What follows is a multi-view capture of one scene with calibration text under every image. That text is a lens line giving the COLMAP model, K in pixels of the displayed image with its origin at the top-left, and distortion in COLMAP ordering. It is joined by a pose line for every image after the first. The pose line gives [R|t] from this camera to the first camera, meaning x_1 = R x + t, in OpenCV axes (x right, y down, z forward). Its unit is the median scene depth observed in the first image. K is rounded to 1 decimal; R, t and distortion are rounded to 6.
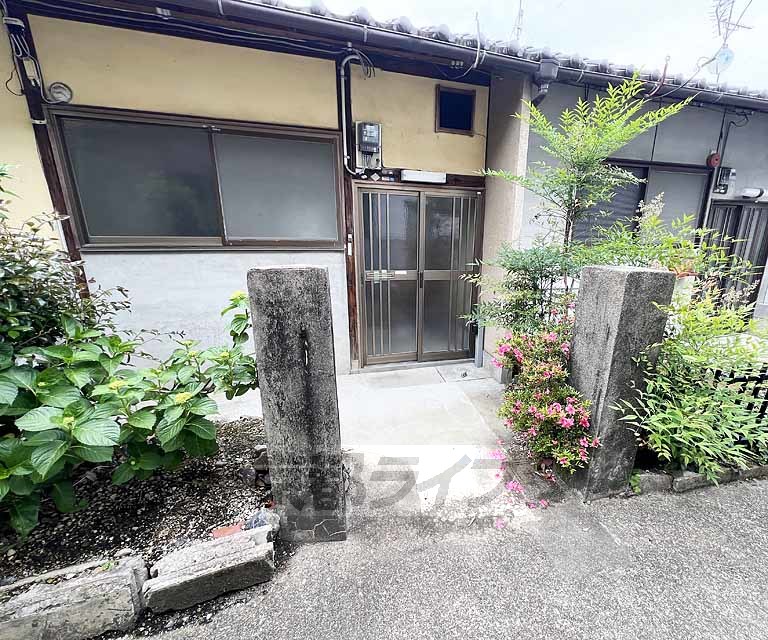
lens RADIAL K [[339.3, 0, 427.3], [0, 339.3, 322.3], [0, 0, 1]] dist [-0.003003, 0.000992]
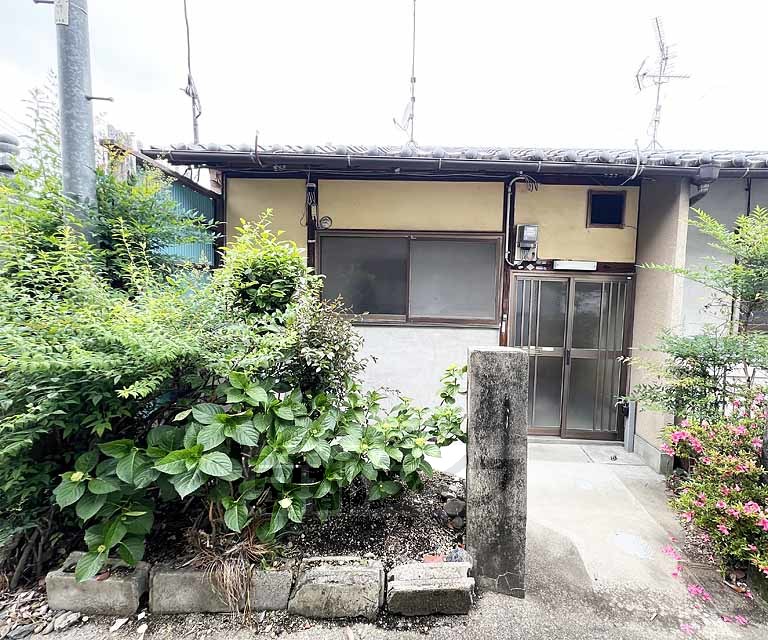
lens RADIAL K [[339.3, 0, 427.8], [0, 339.3, 322.9], [0, 0, 1]] dist [-0.003003, 0.000992]
pose [[0.948990, 0.029755, -0.313900, -0.138856], [-0.089825, 0.979797, -0.178685, -0.002485], [0.302242, 0.197767, 0.932490, -0.180722]]
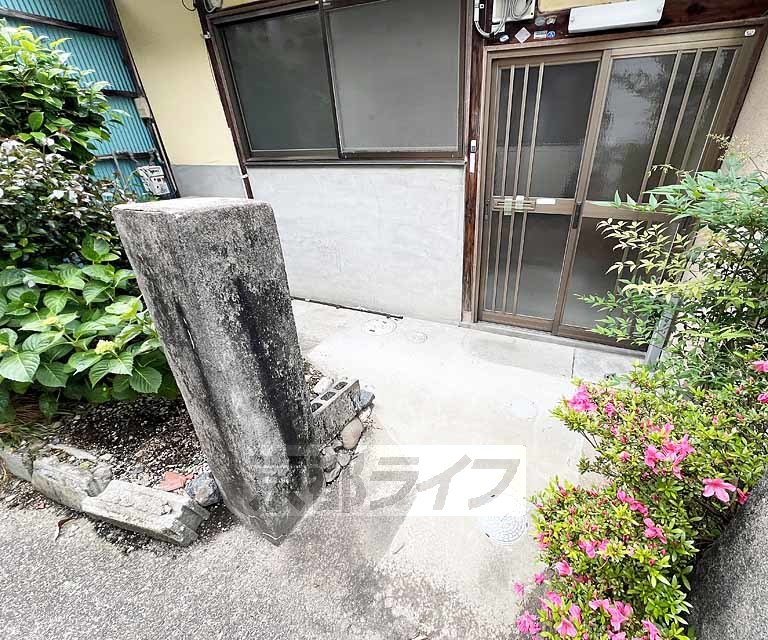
lens RADIAL K [[339.3, 0, 427.6], [0, 339.3, 322.0], [0, 0, 1]] dist [-0.003003, 0.000992]
pose [[0.778460, 0.271734, -0.565827, 0.235242], [-0.126187, 0.950783, 0.283000, -0.108237], [0.614880, -0.148904, 0.774436, 0.417794]]
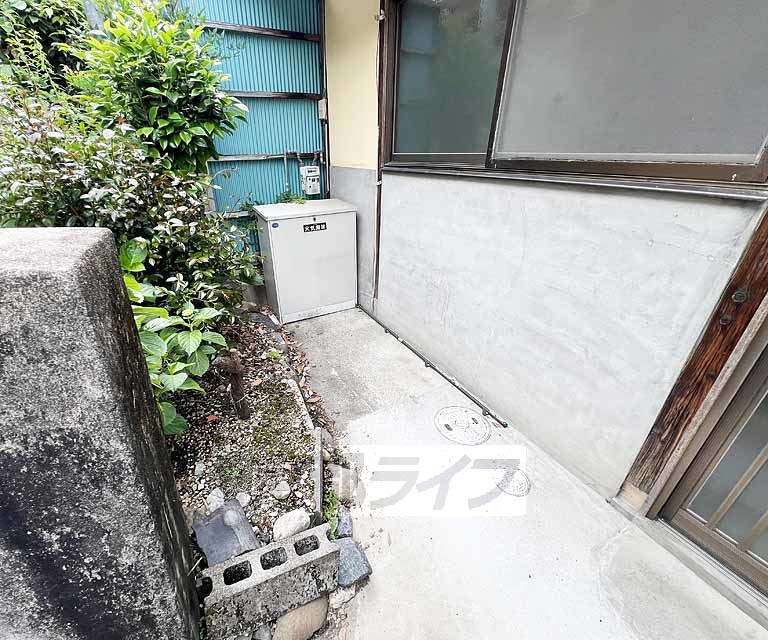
lens RADIAL K [[339.3, 0, 351.6], [0, 339.3, 322.0], [0, 0, 1]] dist [-0.003003, 0.000992]
pose [[0.167366, 0.433064, -0.885689, -0.005349], [-0.235999, 0.889840, 0.390498, -0.181682], [0.957232, 0.143666, 0.251132, 0.738313]]
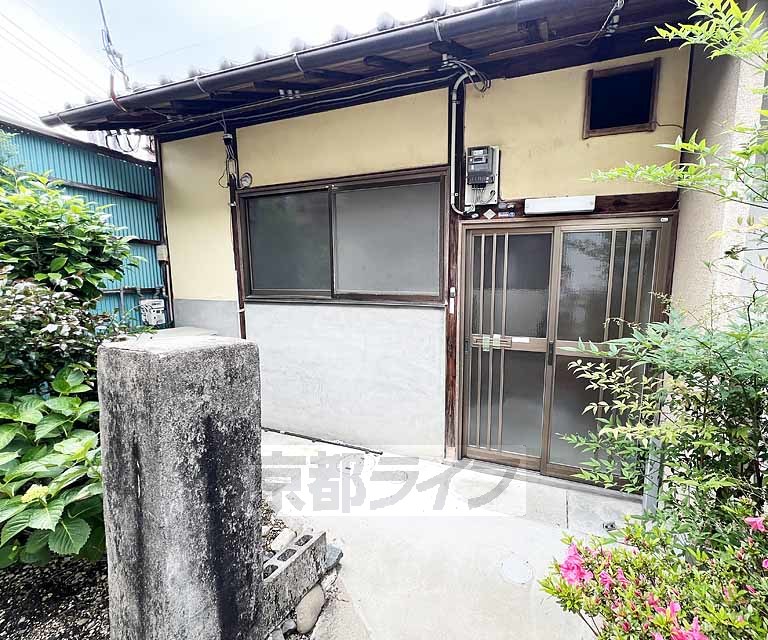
lens RADIAL K [[339.3, 0, 427.7], [0, 339.3, 322.4], [0, 0, 1]] dist [-0.003003, 0.000992]
pose [[0.800463, 0.065699, -0.595771, 0.245003], [-0.144150, 0.985902, -0.084955, -0.125004], [0.581791, 0.153884, 0.798649, 0.417539]]
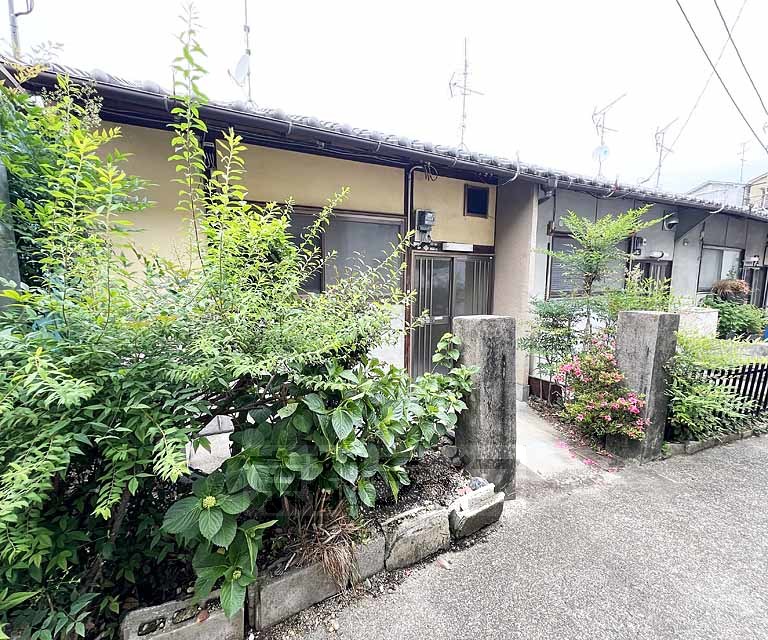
lens RADIAL K [[339.3, 0, 377.3], [0, 339.3, 322.9], [0, 0, 1]] dist [-0.003003, 0.000992]
pose [[0.989151, -0.029661, 0.143874, -0.649290], [0.047508, 0.991362, -0.122248, 0.021523], [-0.139005, 0.127757, 0.982016, -0.293060]]
